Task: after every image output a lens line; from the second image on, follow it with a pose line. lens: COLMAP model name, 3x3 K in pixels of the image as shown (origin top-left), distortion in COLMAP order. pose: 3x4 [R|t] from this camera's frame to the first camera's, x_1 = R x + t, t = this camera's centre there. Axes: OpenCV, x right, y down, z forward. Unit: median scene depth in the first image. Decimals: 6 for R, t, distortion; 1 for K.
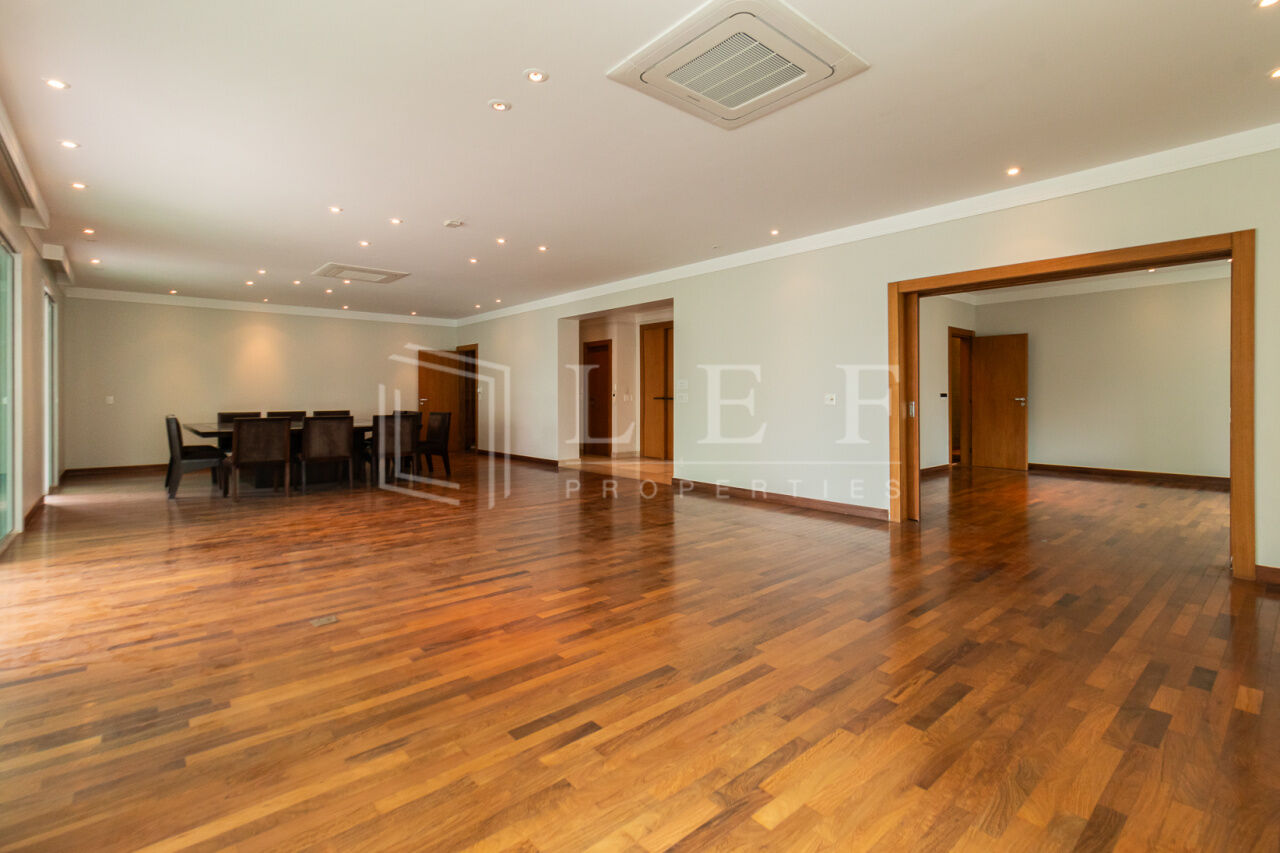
lens RADIAL K [[592.0, 0, 643.9], [0, 592.0, 417.1], [0, 0, 1]] dist [-0.004785, -0.000121]
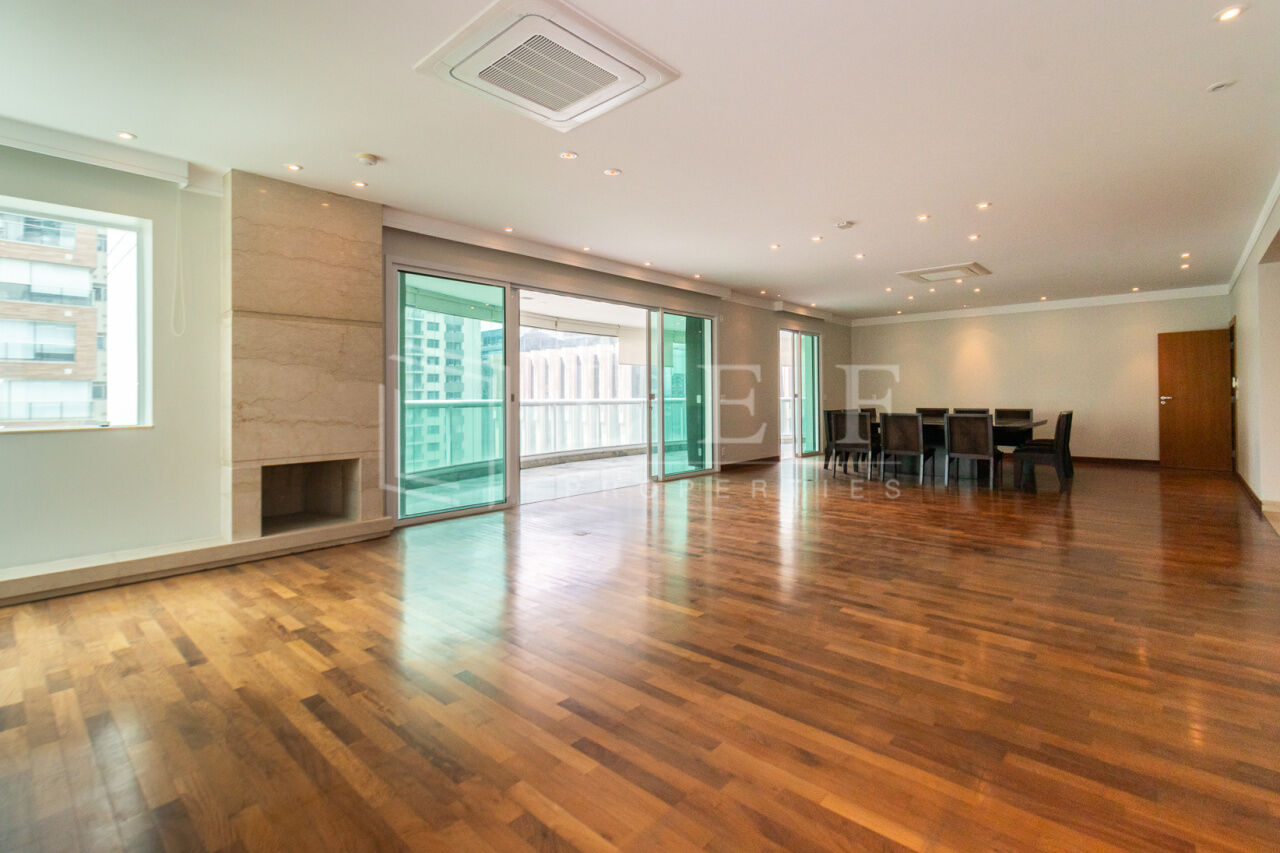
lens RADIAL K [[592.0, 0, 681.0], [0, 592.0, 394.7], [0, 0, 1]] dist [-0.004785, -0.000121]
pose [[0.143303, -0.002384, -0.989676, 0.440672], [-0.028780, 0.999564, -0.006575, -0.014831], [0.989260, 0.029425, 0.143172, 0.403229]]
